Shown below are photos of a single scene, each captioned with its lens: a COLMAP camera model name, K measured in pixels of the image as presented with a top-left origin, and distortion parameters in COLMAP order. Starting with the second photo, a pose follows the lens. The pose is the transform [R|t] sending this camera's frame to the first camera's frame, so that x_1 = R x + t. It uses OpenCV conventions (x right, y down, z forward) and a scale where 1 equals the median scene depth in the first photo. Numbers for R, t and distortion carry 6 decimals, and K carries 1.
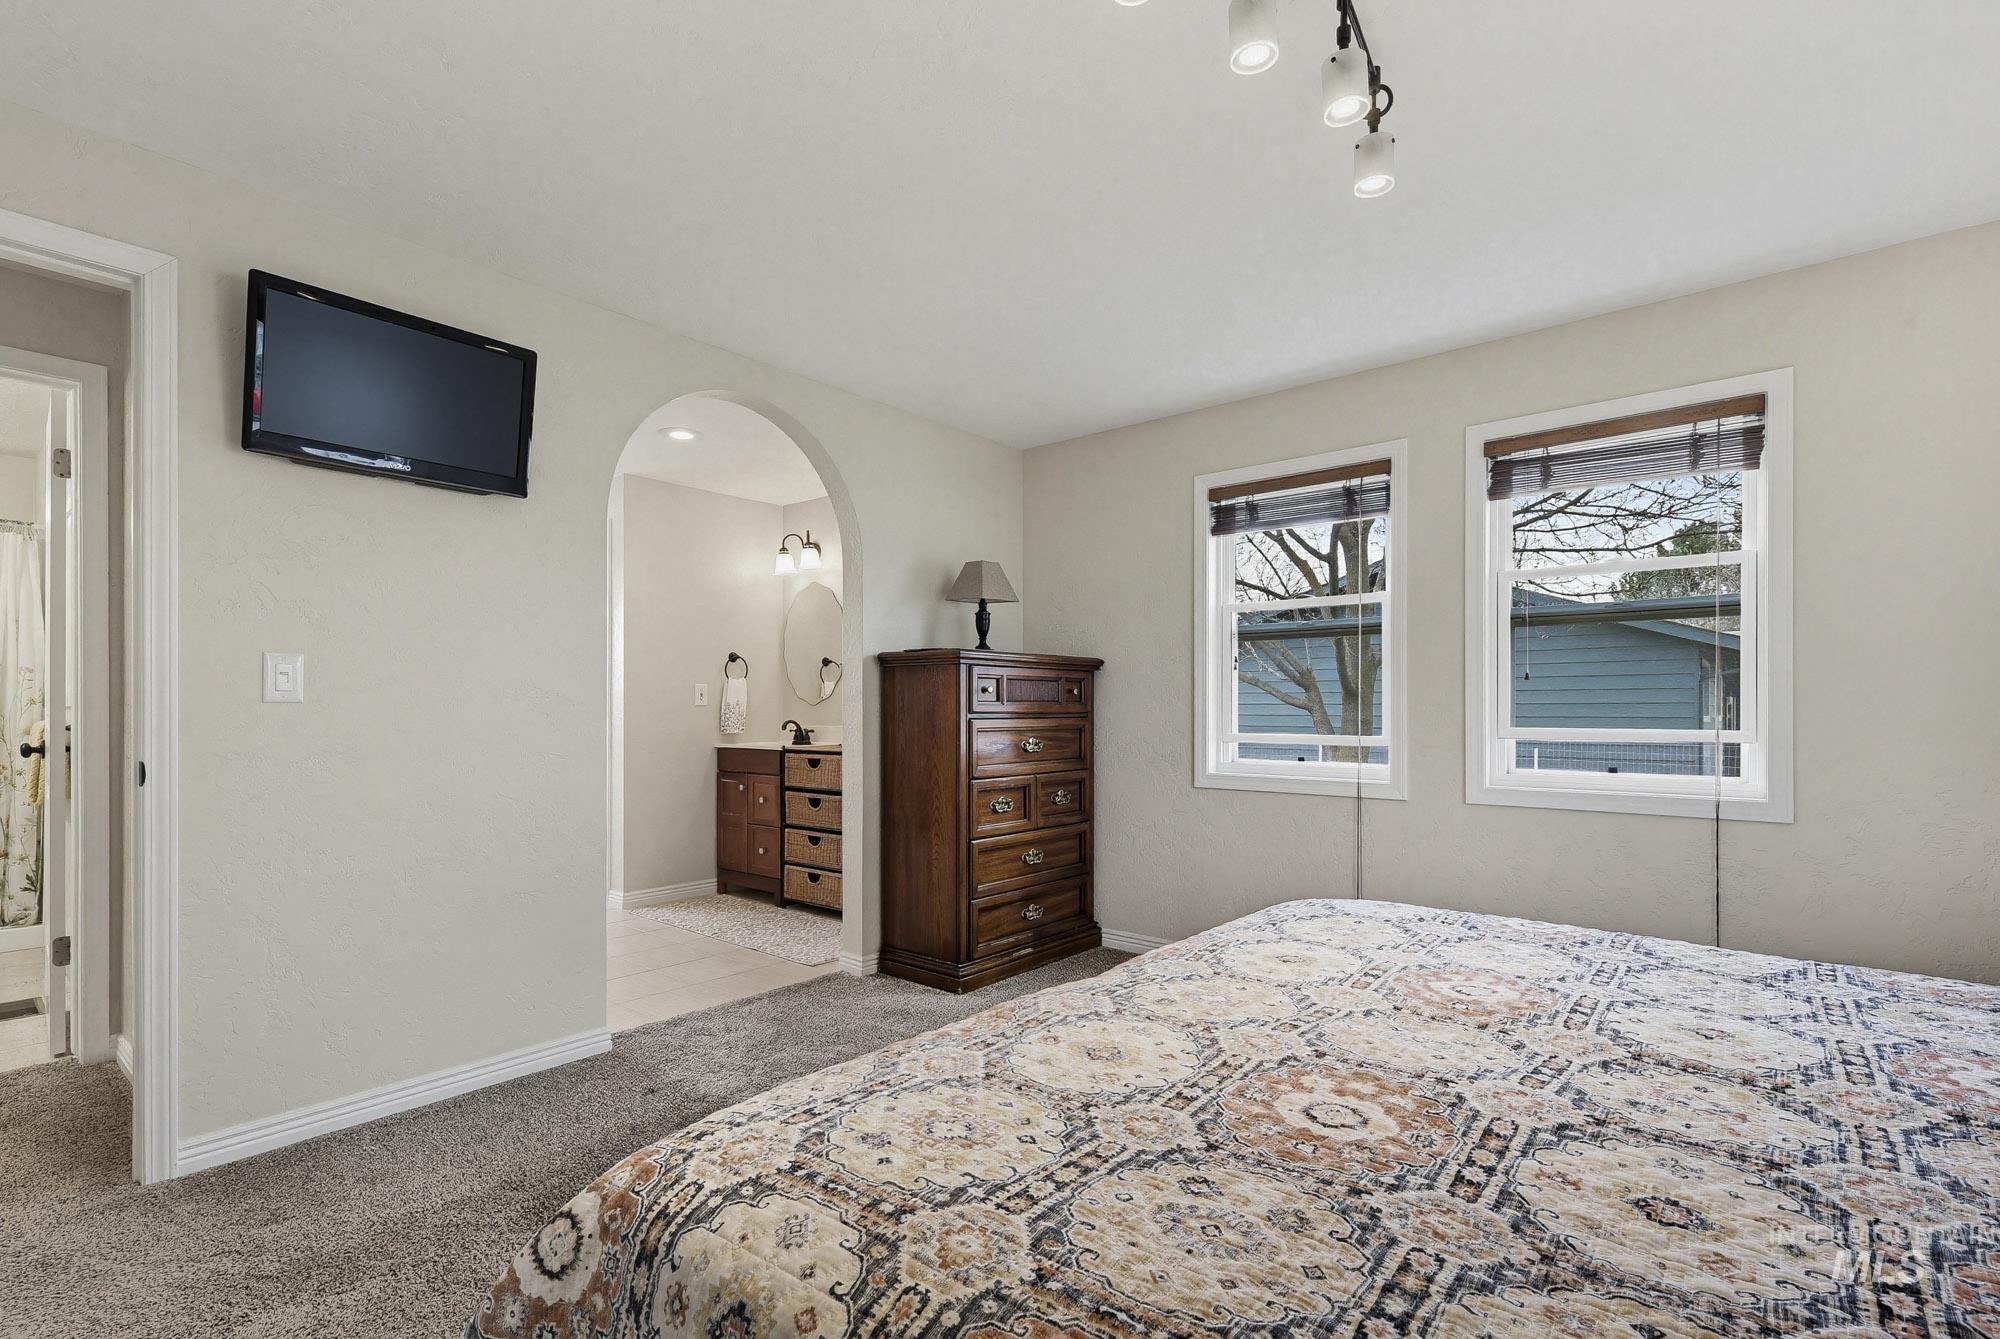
lens RADIAL K [[903.0, 0, 958.0], [0, 903.0, 698.0], [0, 0, 1]] dist [0.002867, 0.000390]
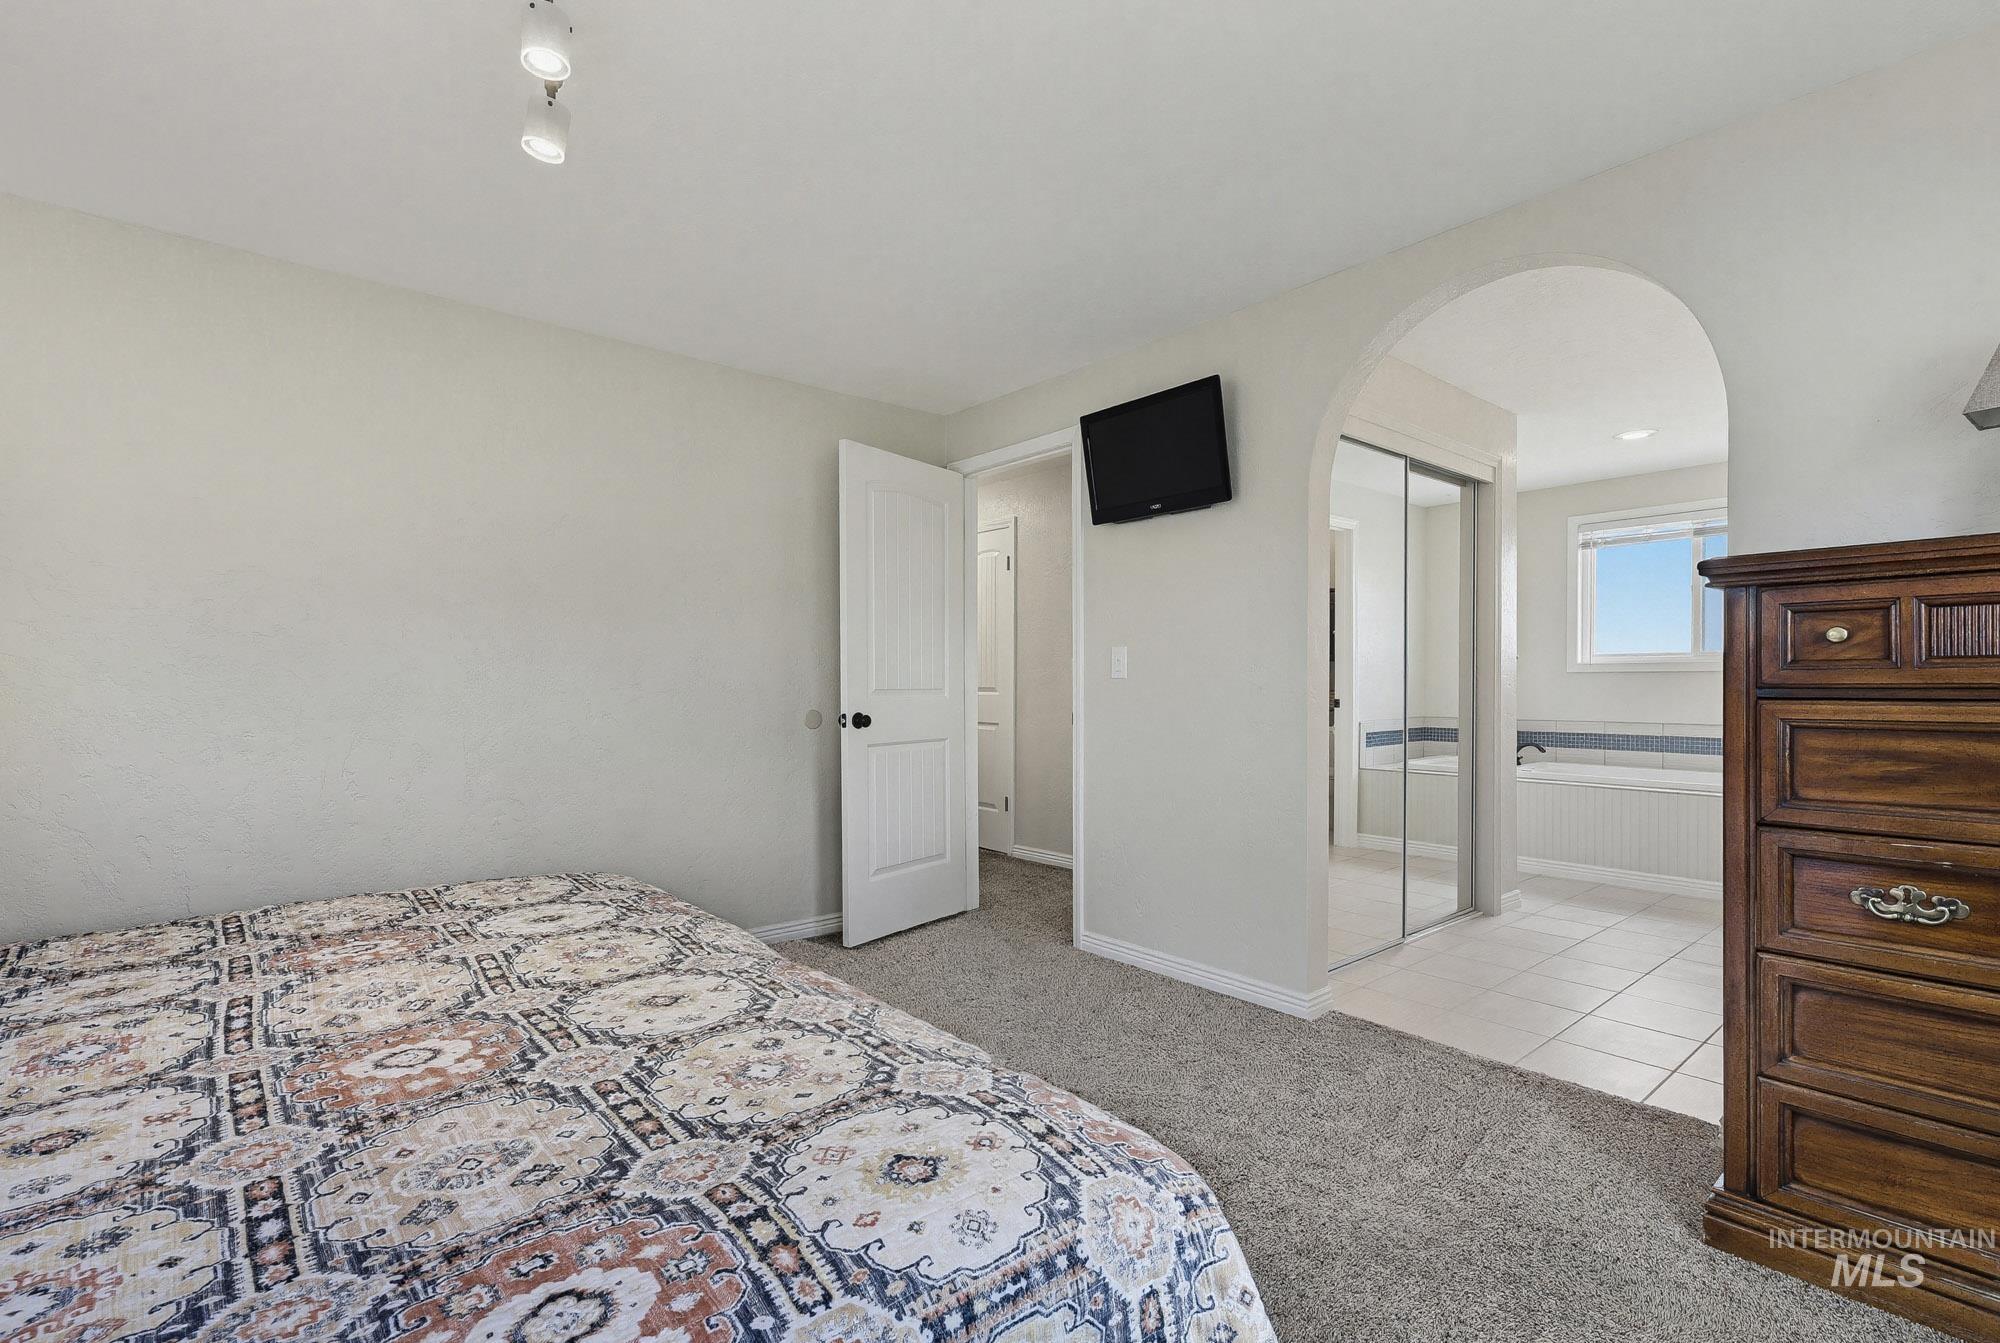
lens RADIAL K [[815.1, 0, 999.1], [0, 815.1, 695.5], [0, 0, 1]] dist [0.001133, 0.000064]
pose [[-0.077432, 0.015036, -0.996884, 0.711620], [0.022942, 0.999648, 0.013296, 0.006269], [0.996734, -0.021841, -0.077749, 0.948635]]
